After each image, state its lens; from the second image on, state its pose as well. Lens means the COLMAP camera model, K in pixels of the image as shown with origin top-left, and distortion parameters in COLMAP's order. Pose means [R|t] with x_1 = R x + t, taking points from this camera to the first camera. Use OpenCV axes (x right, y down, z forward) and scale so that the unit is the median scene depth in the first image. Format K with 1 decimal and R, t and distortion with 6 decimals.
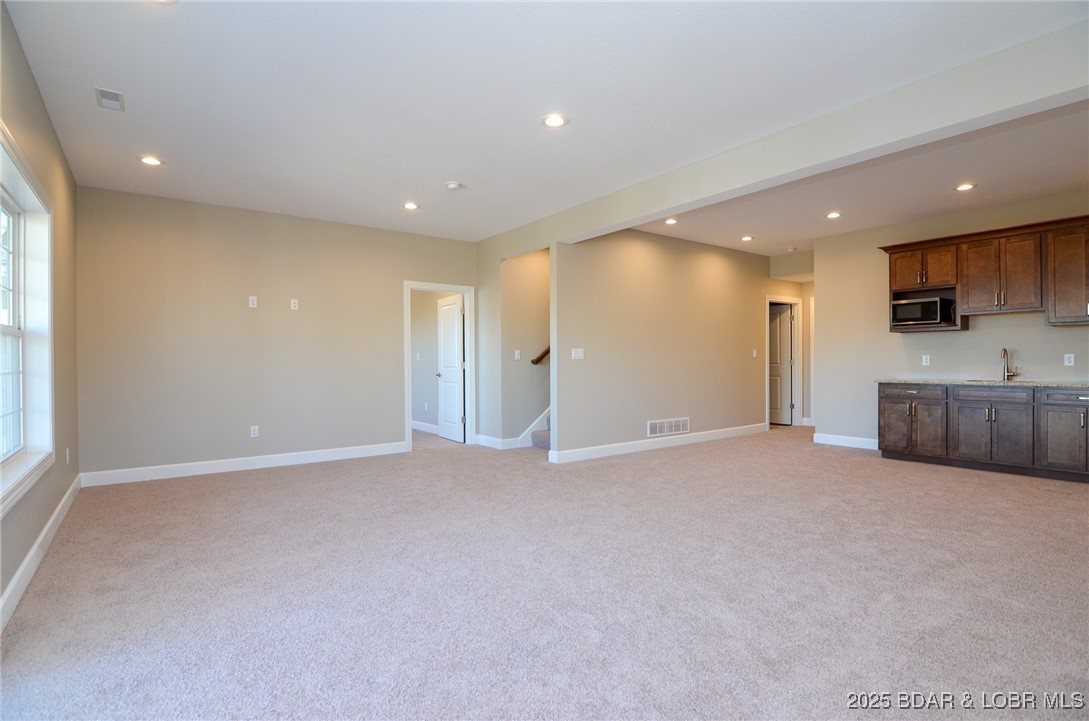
lens RADIAL K [[528.8, 0, 544.3], [0, 528.8, 359.9], [0, 0, 1]] dist [-0.027172, -0.001787]
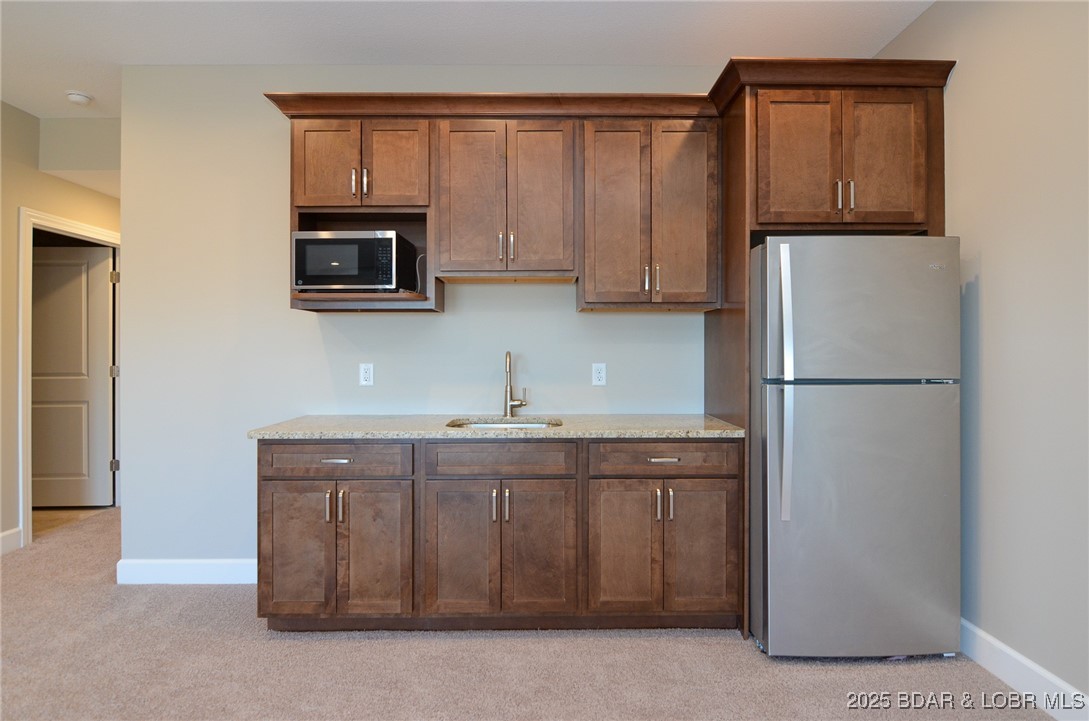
lens RADIAL K [[598.0, 0, 544.9], [0, 598.0, 356.0], [0, 0, 1]] dist [-0.001705, -0.000924]
pose [[0.593487, 0.002460, 0.804840, 0.436265], [-0.003875, 0.999992, -0.000199, -0.017417], [-0.804834, -0.003000, 0.593492, 0.608633]]
